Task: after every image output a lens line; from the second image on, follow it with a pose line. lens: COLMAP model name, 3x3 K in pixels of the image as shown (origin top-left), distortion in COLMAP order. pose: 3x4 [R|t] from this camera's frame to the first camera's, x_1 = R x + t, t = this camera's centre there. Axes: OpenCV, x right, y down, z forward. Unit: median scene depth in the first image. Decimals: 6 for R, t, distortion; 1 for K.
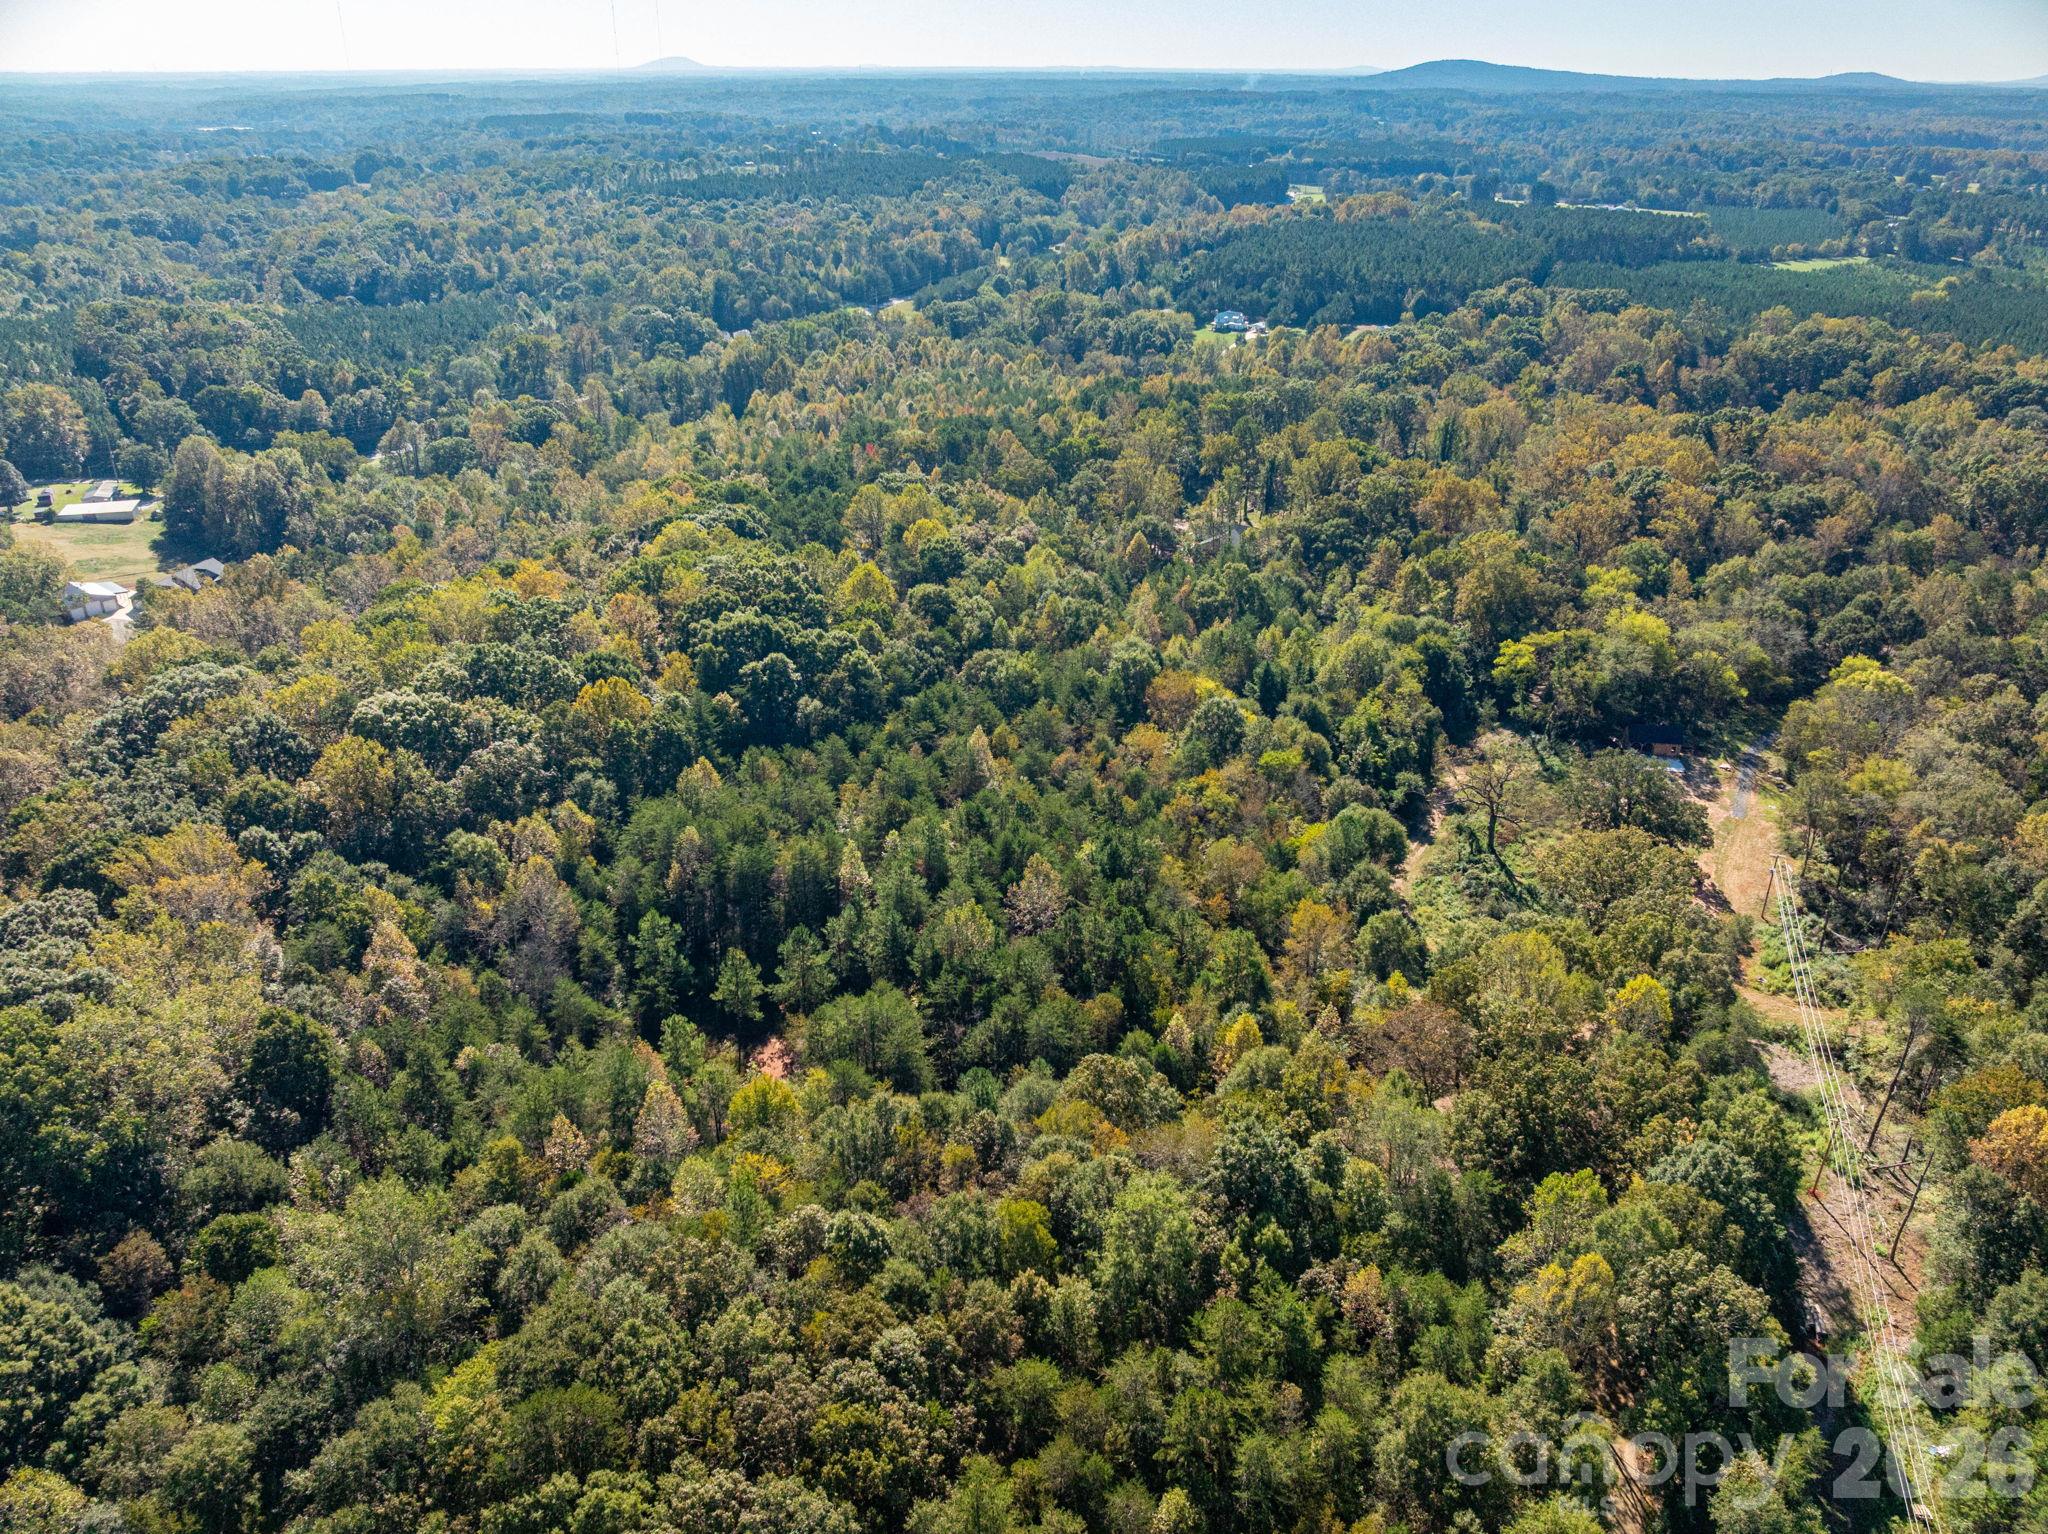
lens RADIAL K [[1448.4, 0, 1029.8], [0, 1448.4, 767.4], [0, 0, 1]] dist [-0.064376, 0.038111]
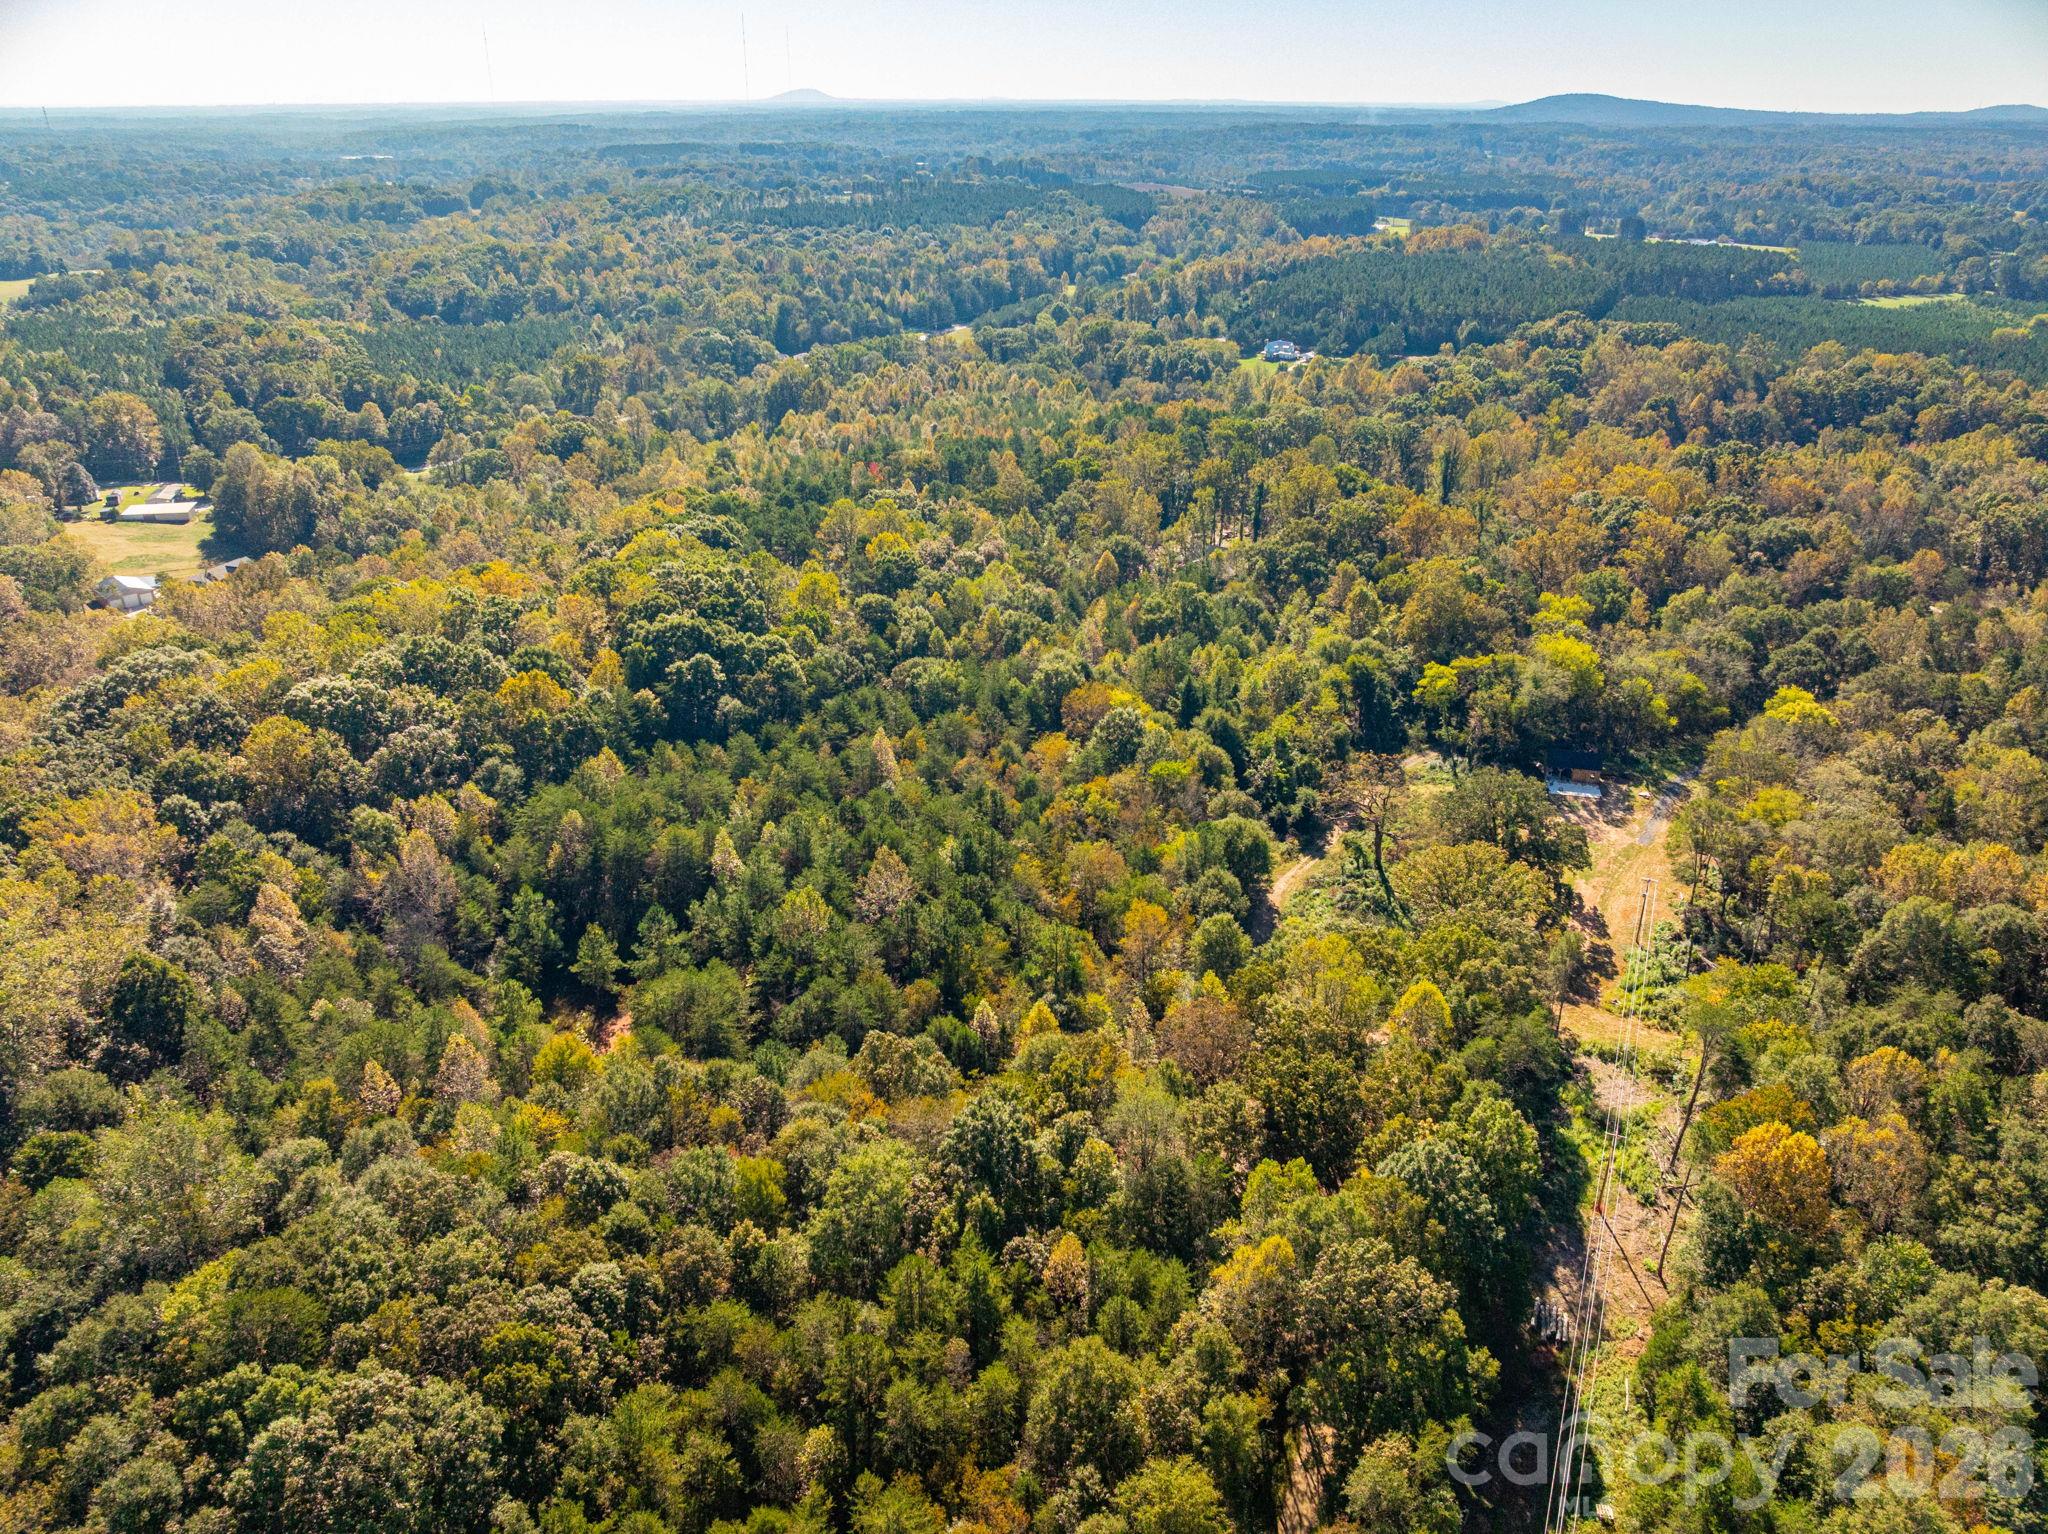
lens RADIAL K [[1448.4, 0, 1029.8], [0, 1448.4, 767.4], [0, 0, 1]] dist [-0.064376, 0.038111]
pose [[0.996872, 0.032753, -0.071921, 0.127698], [-0.034127, 0.999256, -0.017949, 0.012790], [0.071280, 0.020347, 0.997249, -0.023039]]
